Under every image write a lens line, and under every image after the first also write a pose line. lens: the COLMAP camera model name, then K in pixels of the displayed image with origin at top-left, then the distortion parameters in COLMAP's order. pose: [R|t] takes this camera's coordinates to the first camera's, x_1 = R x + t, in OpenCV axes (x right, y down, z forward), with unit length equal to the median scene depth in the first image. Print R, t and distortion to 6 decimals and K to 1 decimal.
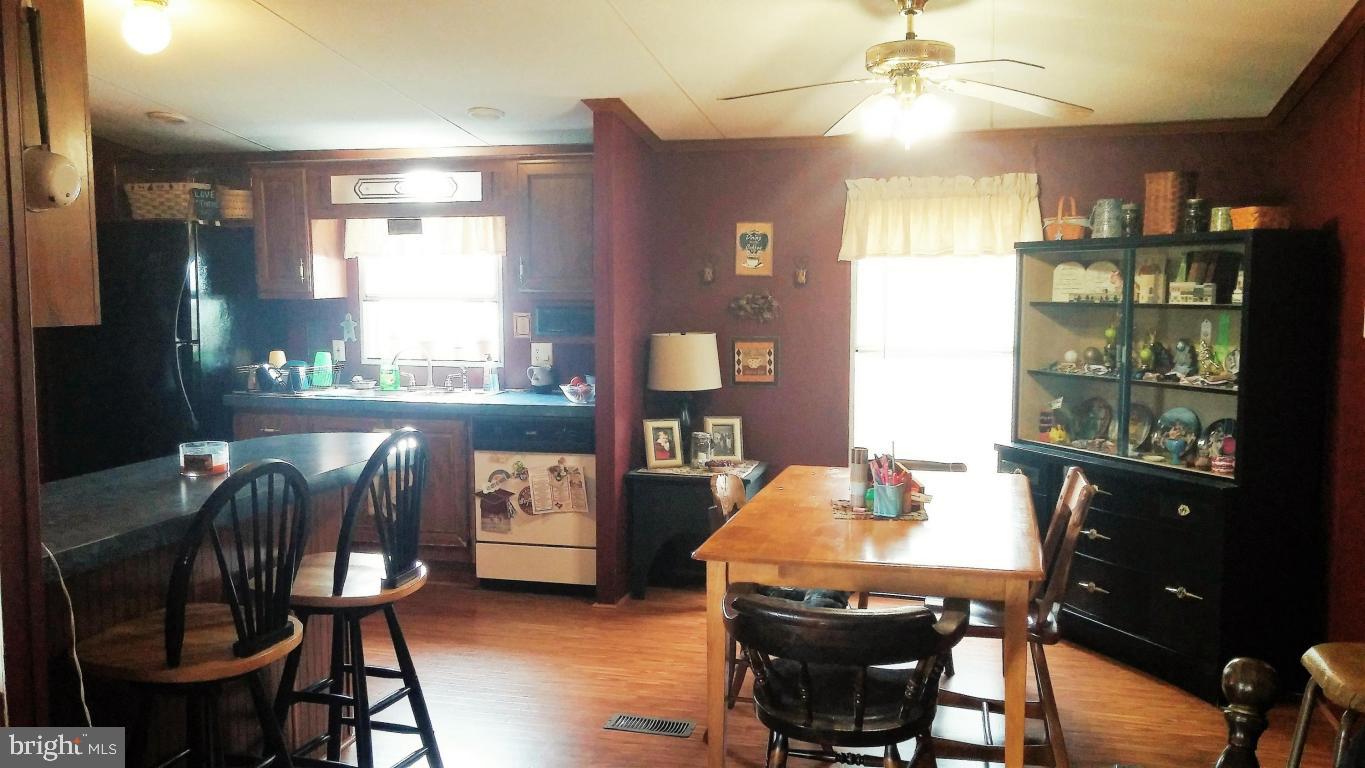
lens RADIAL K [[1168.9, 0, 682.5], [0, 1168.9, 384.0], [0, 0, 1]] dist [0.083348, -0.107176]
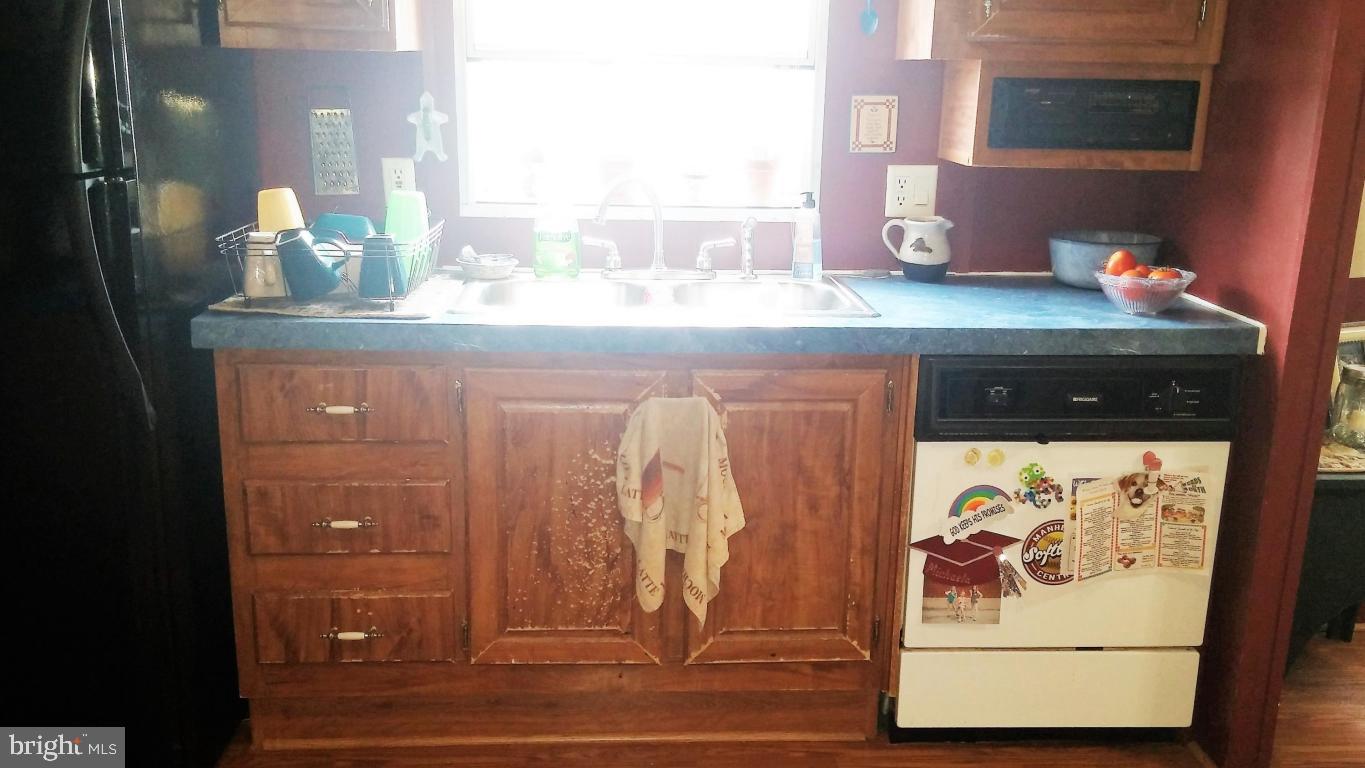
lens RADIAL K [[1268.7, 0, 702.2], [0, 1268.7, 385.4], [0, 0, 1]] dist [0.053484, -0.011576]
pose [[0.948291, -0.058124, 0.312033, -0.385240], [0.006730, 0.986551, 0.163316, -0.035333], [-0.317329, -0.152771, 0.935929, 0.612741]]
